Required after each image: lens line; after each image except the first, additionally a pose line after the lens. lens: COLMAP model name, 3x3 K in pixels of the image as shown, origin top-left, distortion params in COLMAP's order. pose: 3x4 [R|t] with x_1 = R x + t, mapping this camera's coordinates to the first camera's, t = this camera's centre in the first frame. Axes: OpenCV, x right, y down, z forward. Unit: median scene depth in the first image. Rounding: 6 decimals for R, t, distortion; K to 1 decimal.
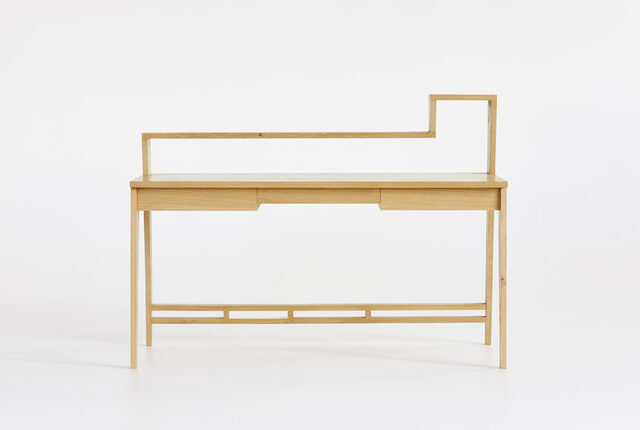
lens RADIAL K [[1936.6, 0, 320.0], [0, 1936.6, 215.0], [0, 0, 1]] dist [-0.053105, -0.218128]
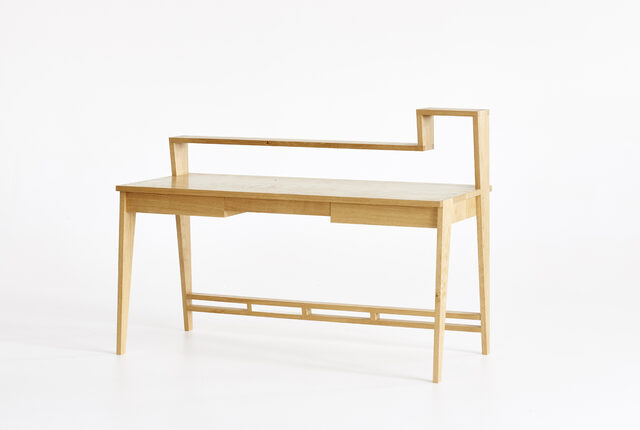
lens RADIAL K [[1936.6, 0, 320.0], [0, 1936.6, 215.0], [0, 0, 1]] dist [-0.053105, -0.218128]
pose [[0.914968, 0.050301, -0.400378, 0.422091], [-0.032691, 0.998179, 0.050699, -0.056385], [0.402199, -0.033300, 0.914946, 0.036504]]
